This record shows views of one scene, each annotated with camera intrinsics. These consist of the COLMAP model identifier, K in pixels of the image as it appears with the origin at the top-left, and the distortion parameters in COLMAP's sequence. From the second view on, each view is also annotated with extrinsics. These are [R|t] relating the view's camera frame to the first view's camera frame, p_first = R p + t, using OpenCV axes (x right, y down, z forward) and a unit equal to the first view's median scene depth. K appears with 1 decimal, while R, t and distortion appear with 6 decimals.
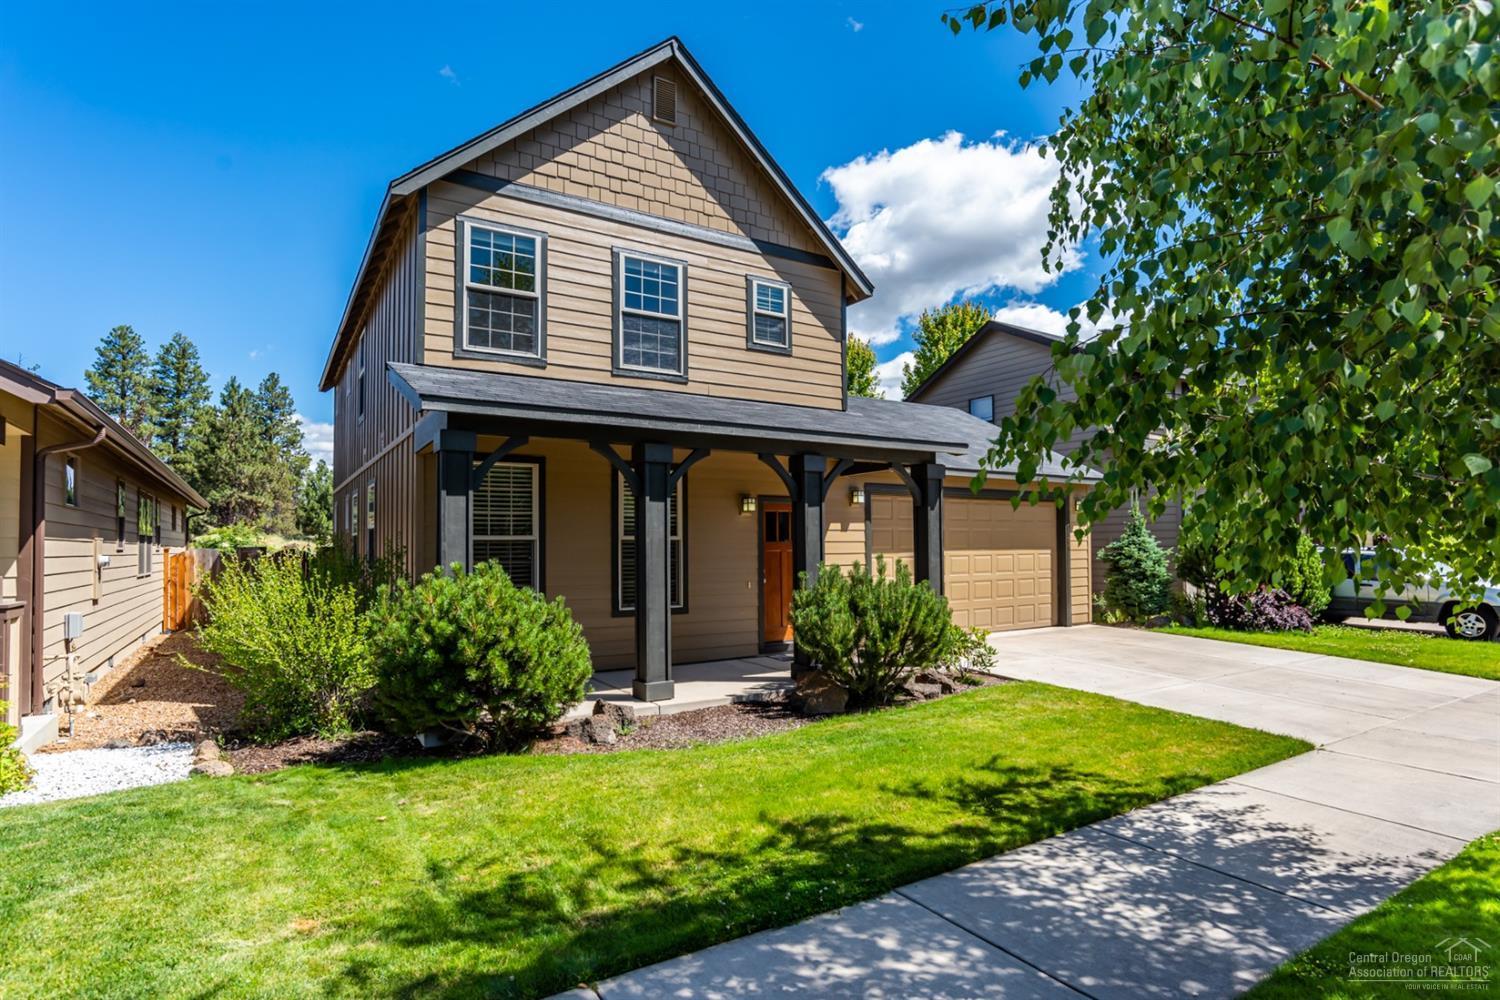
lens RADIAL K [[761.4, 0, 725.9], [0, 761.4, 518.1], [0, 0, 1]] dist [-0.050071, -0.000146]
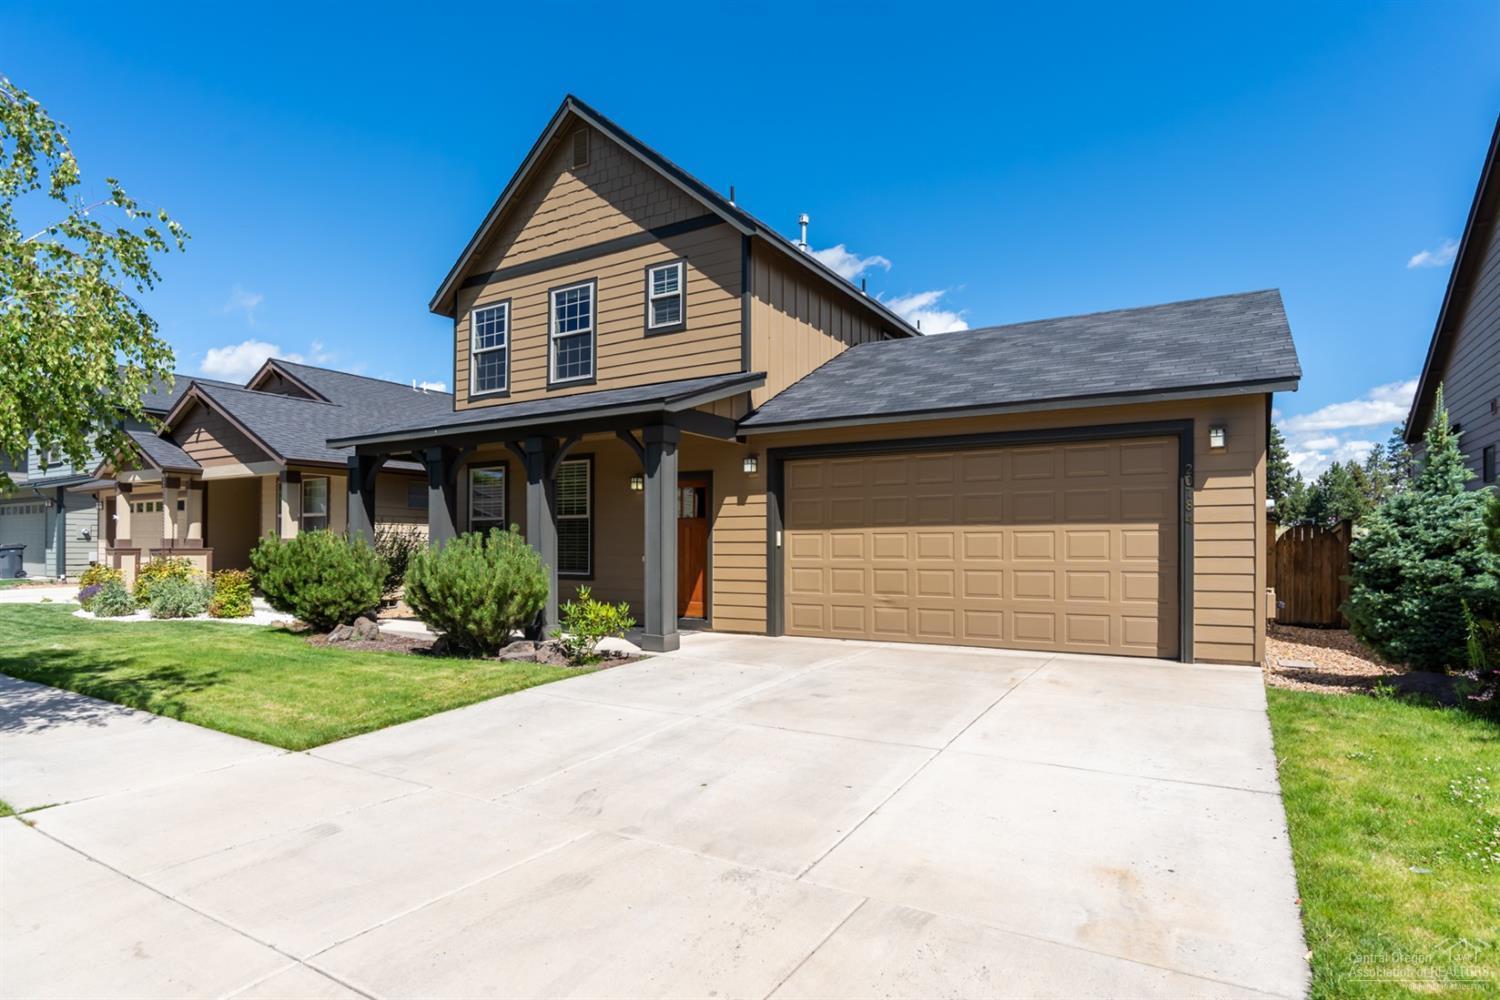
lens RADIAL K [[761.7, 0, 694.1], [0, 761.7, 496.4], [0, 0, 1]] dist [-0.030363, 0.000860]
pose [[0.449610, -0.034772, -0.892548, 1.049713], [0.040901, 0.998995, -0.018315, 0.023966], [0.892288, -0.028272, 0.450581, 0.602415]]
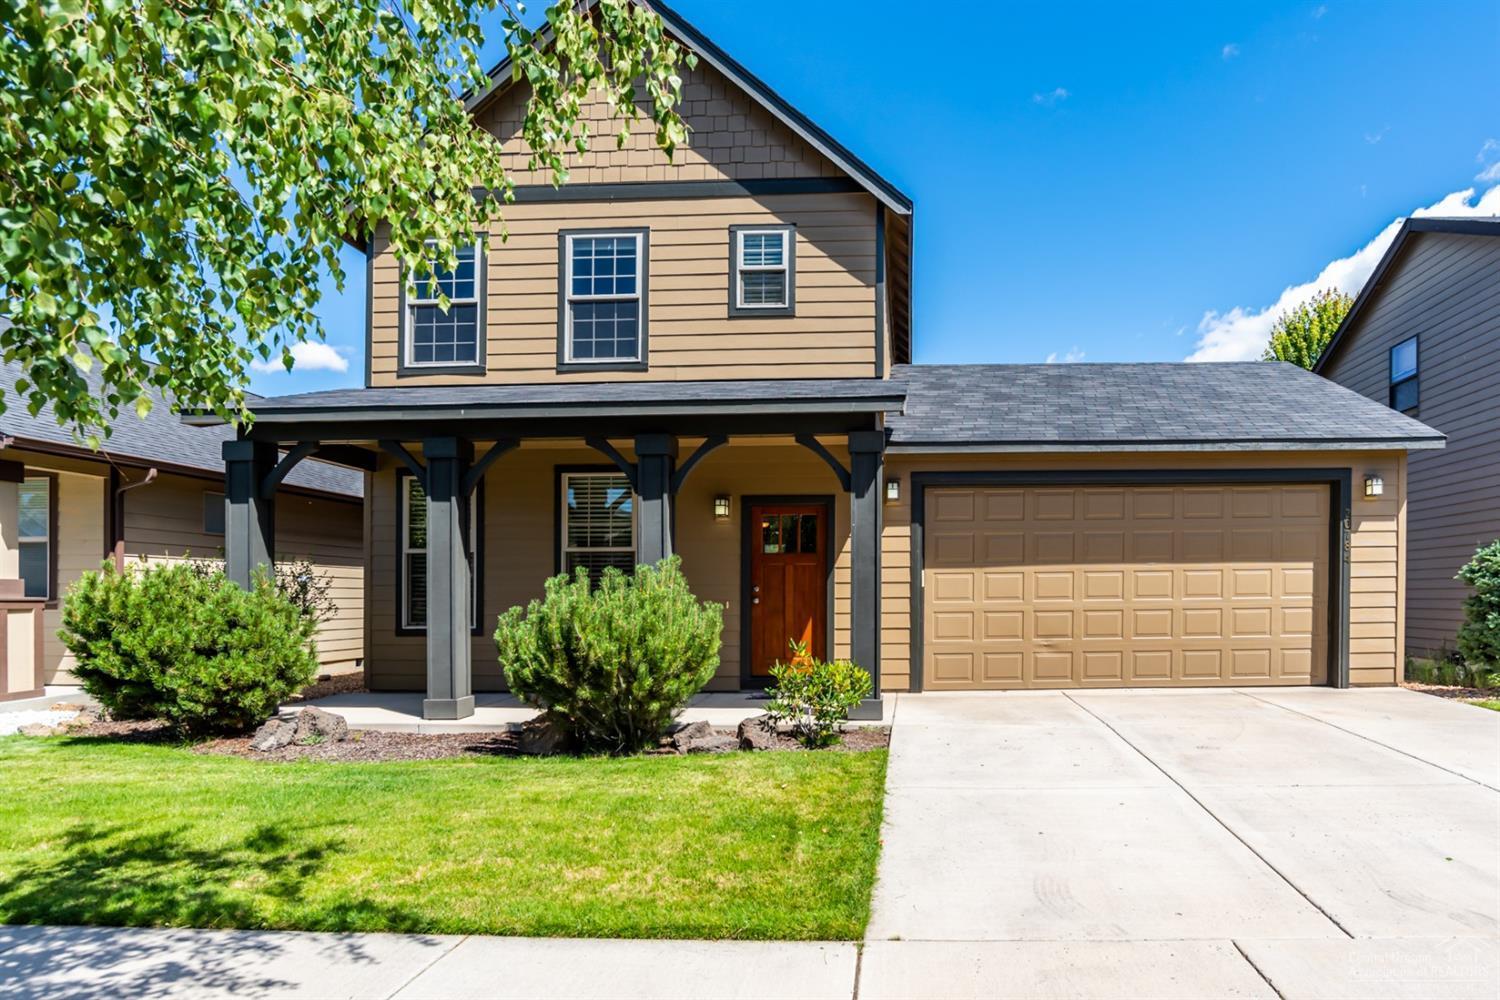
lens RADIAL K [[825.0, 0, 750.8], [0, 825.0, 561.4], [0, 0, 1]] dist [-0.033956, 0.000315]
pose [[0.832999, -0.006839, -0.553232, 0.561798], [0.021607, 0.999563, 0.020177, 0.024009], [0.552853, -0.028761, 0.832783, 0.279213]]
